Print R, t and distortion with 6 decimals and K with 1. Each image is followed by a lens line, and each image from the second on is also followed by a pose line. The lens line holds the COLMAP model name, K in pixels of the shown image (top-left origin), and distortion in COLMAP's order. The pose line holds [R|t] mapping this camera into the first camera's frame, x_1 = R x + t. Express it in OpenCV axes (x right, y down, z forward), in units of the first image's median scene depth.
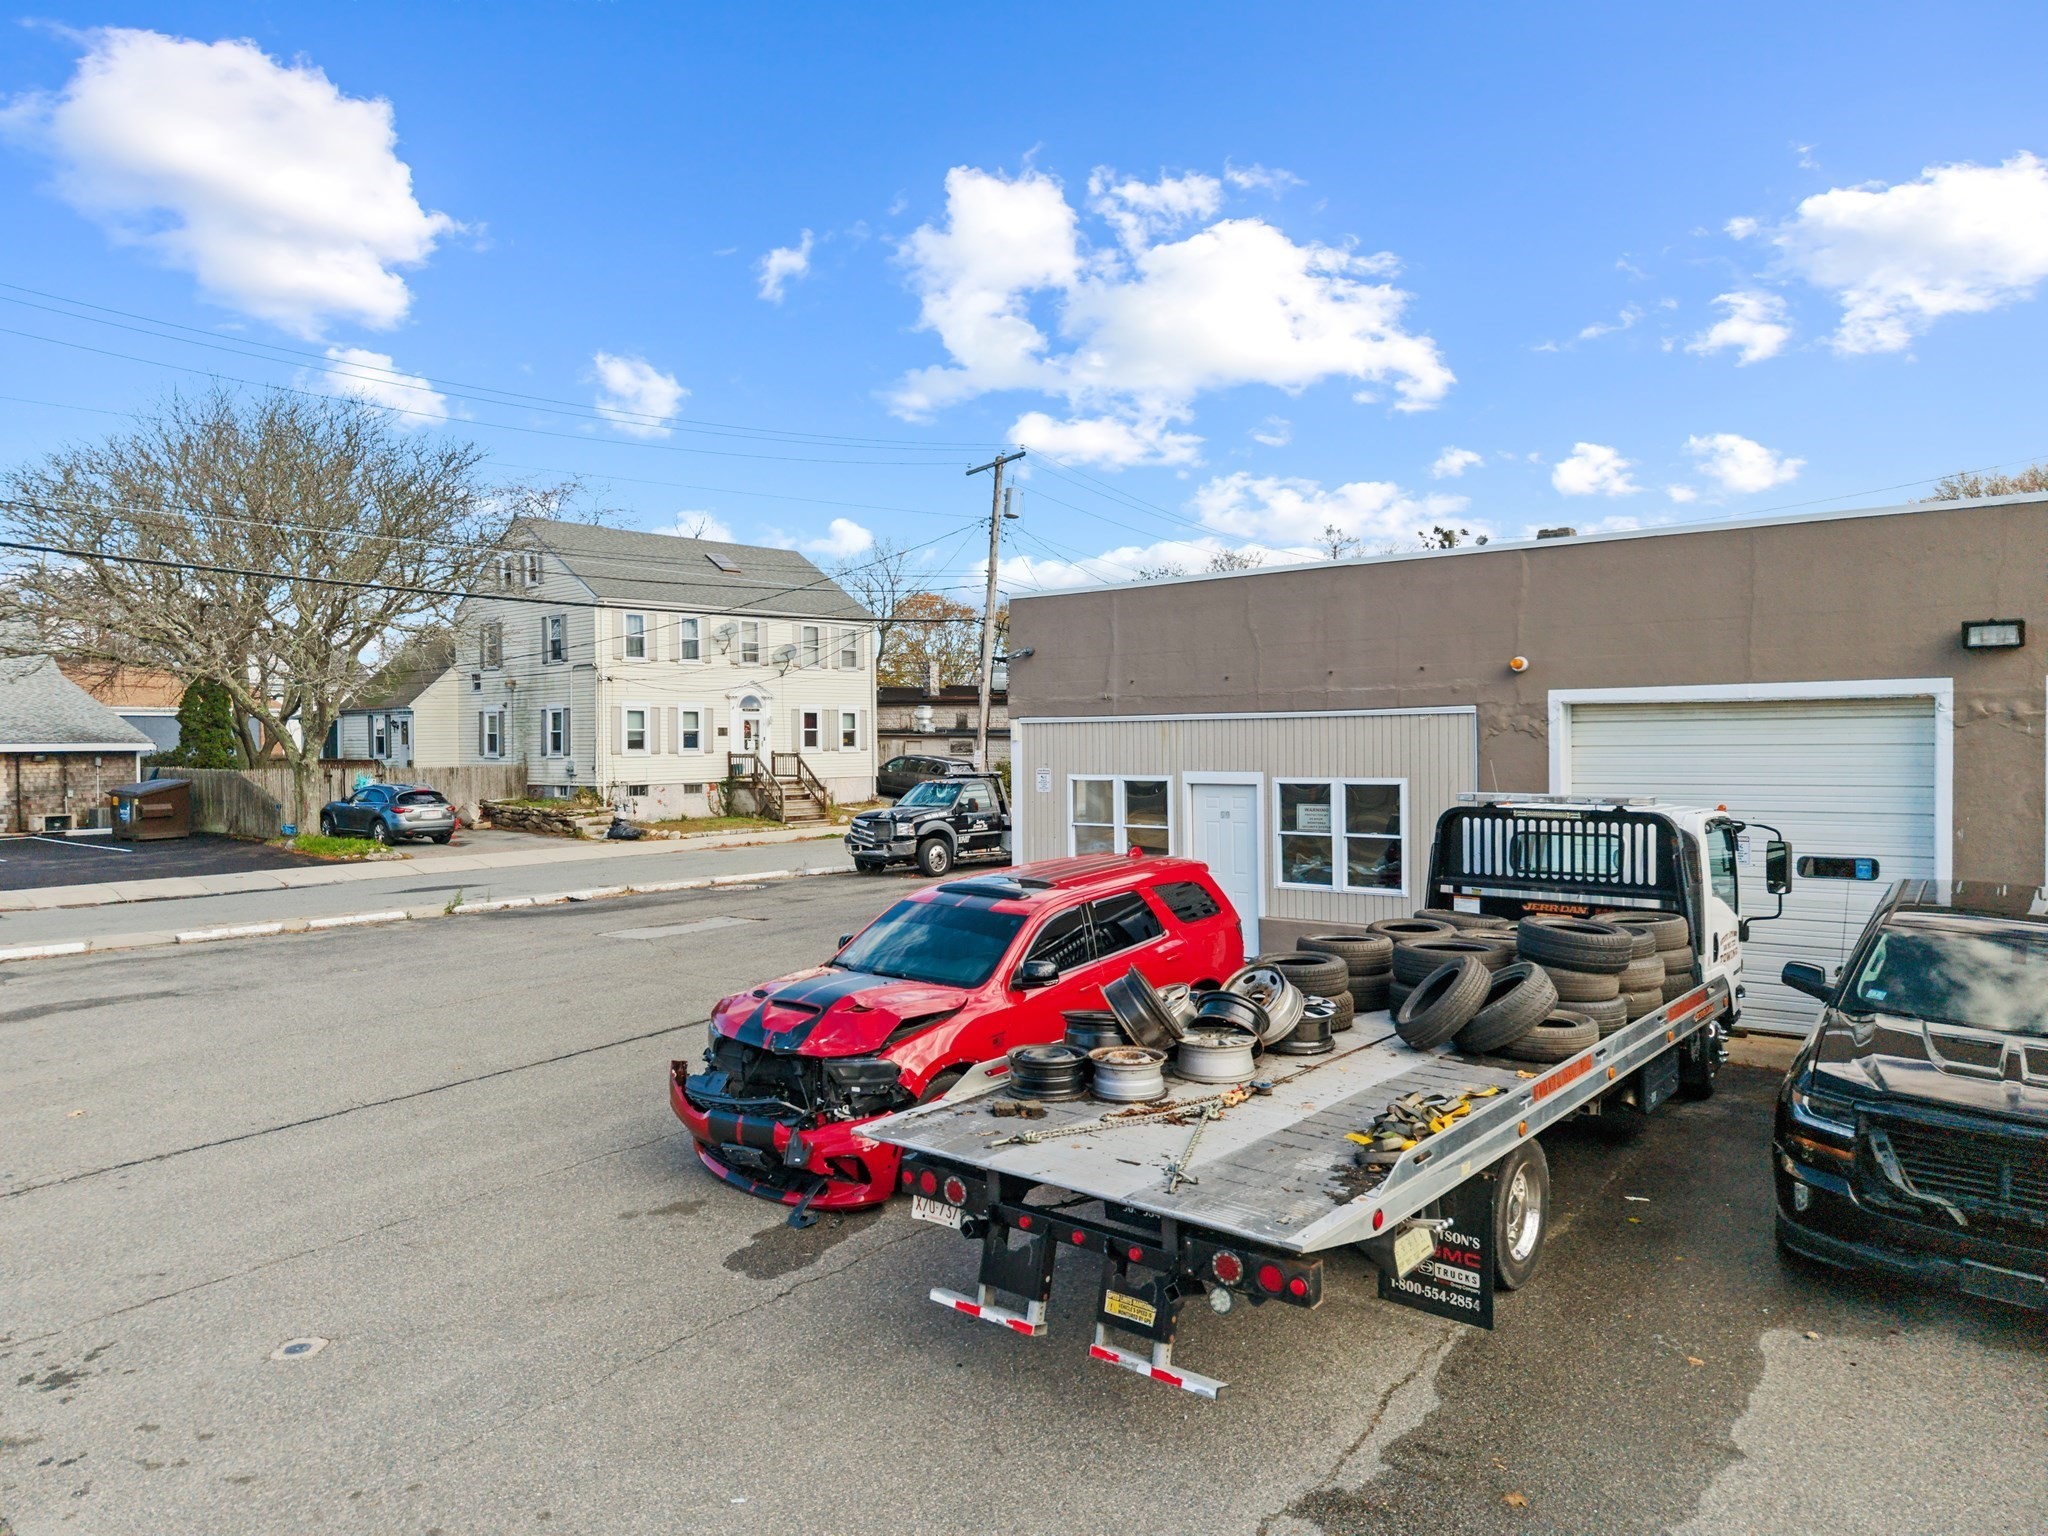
lens RADIAL K [[1371.6, 0, 1018.3], [0, 1371.6, 762.0], [0, 0, 1]] dist [0.023022, -0.015422]
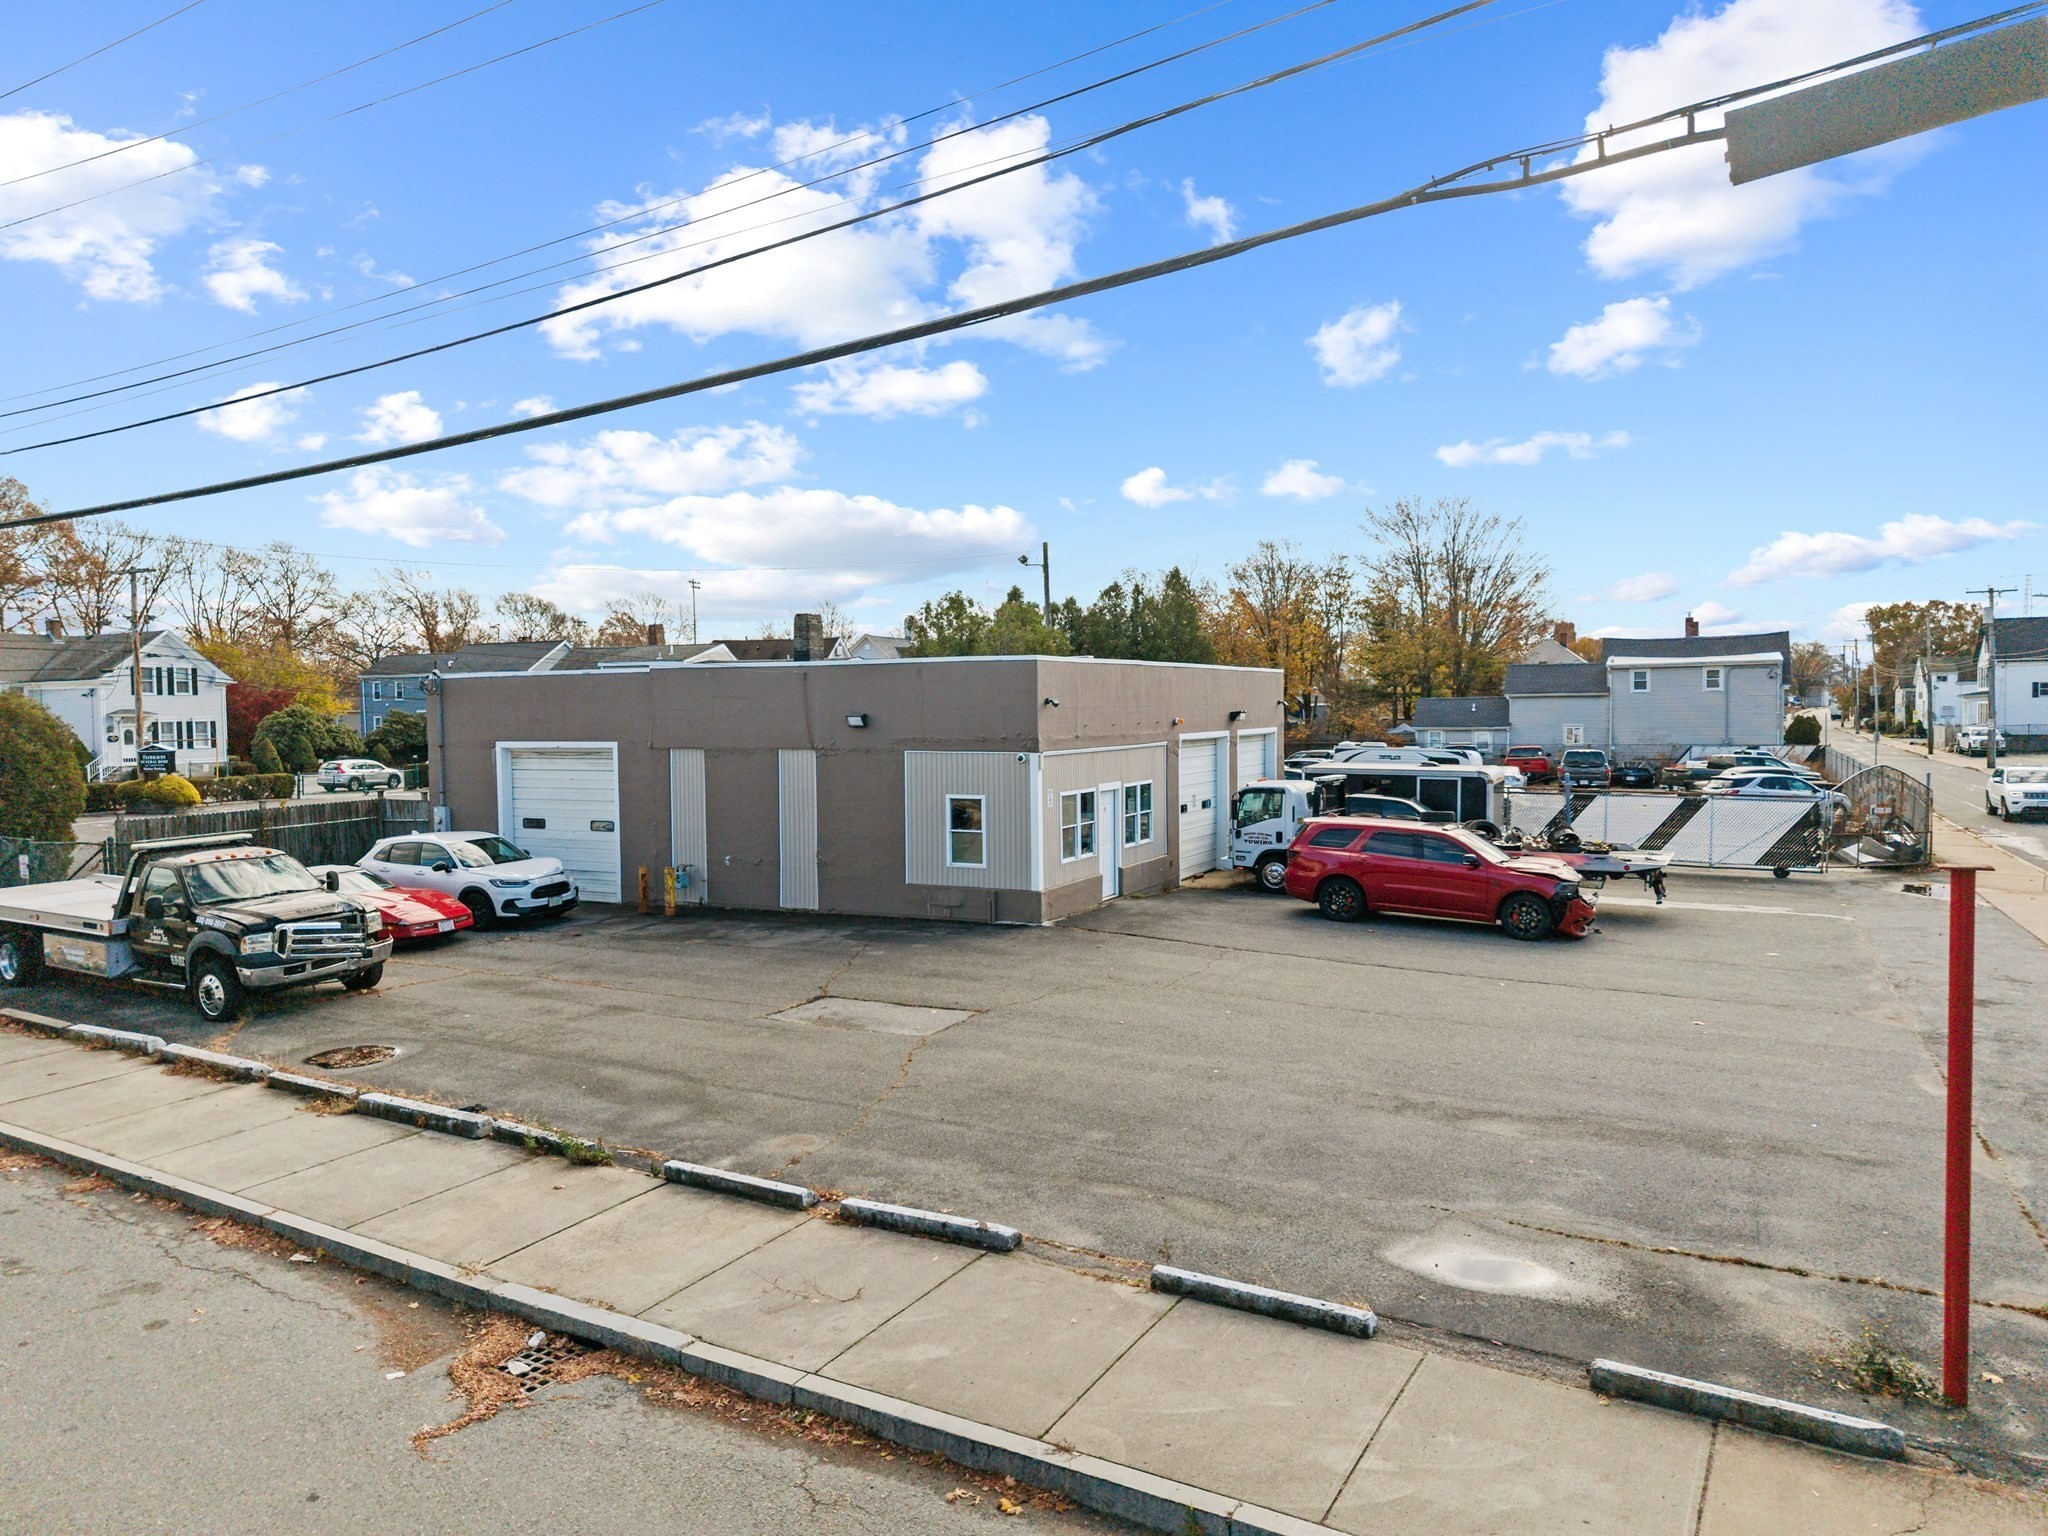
lens RADIAL K [[1371.6, 0, 1018.3], [0, 1371.6, 762.0], [0, 0, 1]] dist [0.023022, -0.015422]
pose [[-0.205504, -0.026242, 0.978304, -0.959044], [0.029438, 0.999022, 0.032981, -0.050112], [-0.978213, 0.035577, -0.204531, 0.982463]]
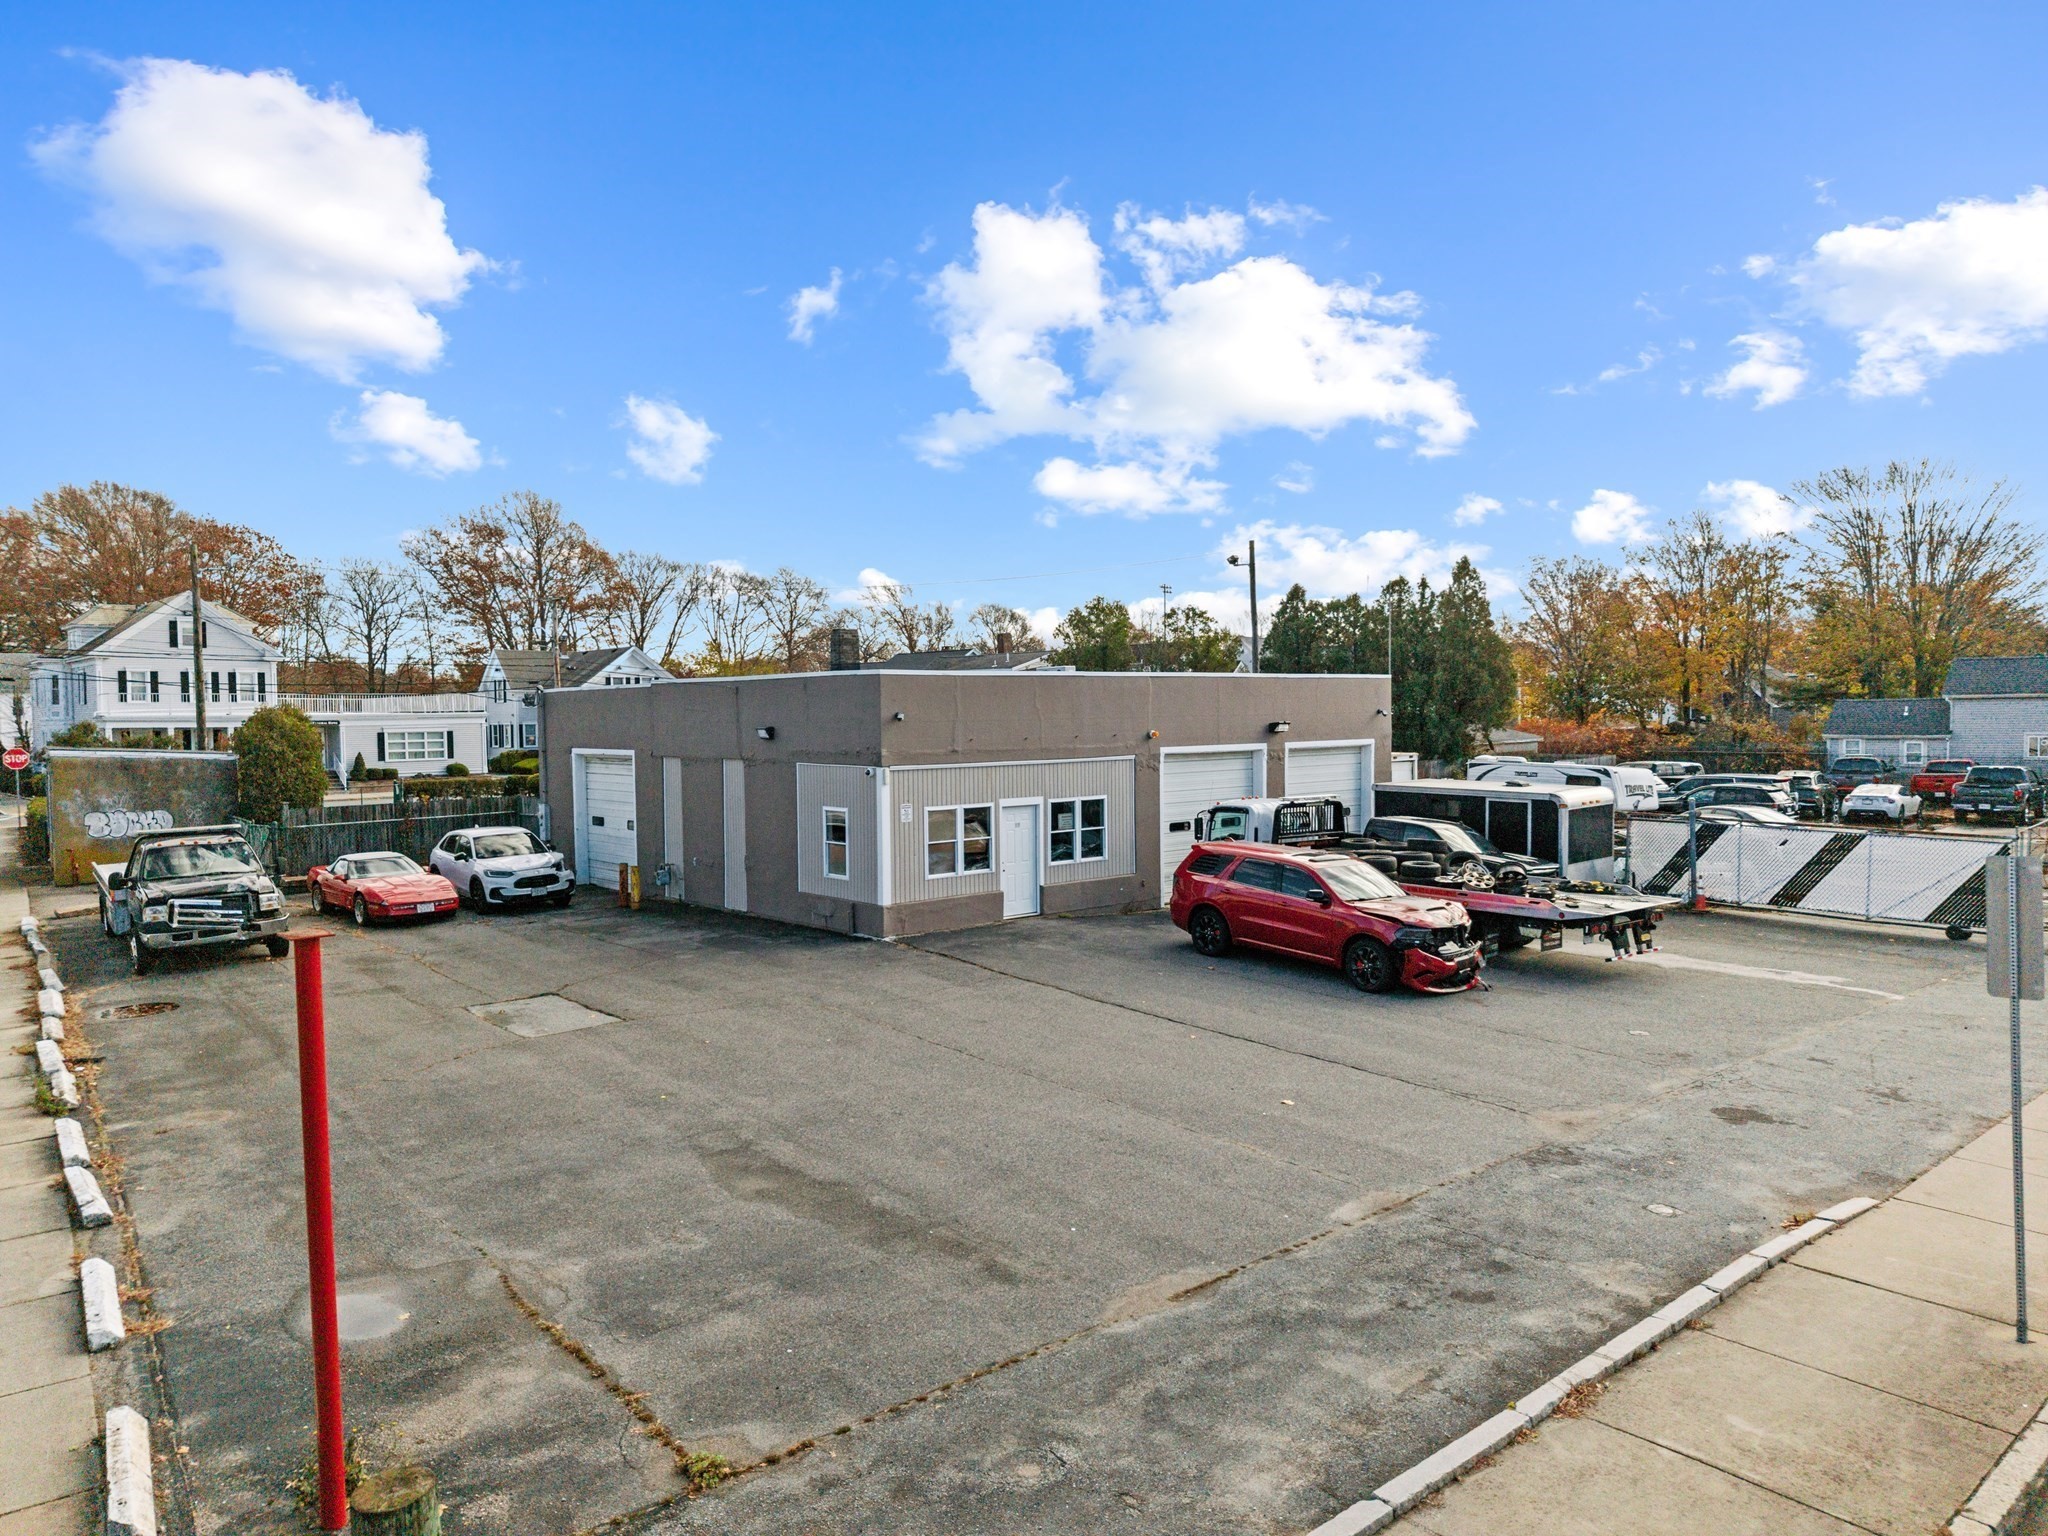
lens RADIAL K [[1371.6, 0, 1018.3], [0, 1371.6, 762.0], [0, 0, 1]] dist [0.023022, -0.015422]
pose [[0.184949, -0.027430, 0.982365, -0.947552], [0.026165, 0.999393, 0.022979, -0.047600], [-0.982400, 0.021454, 0.185554, 0.490491]]
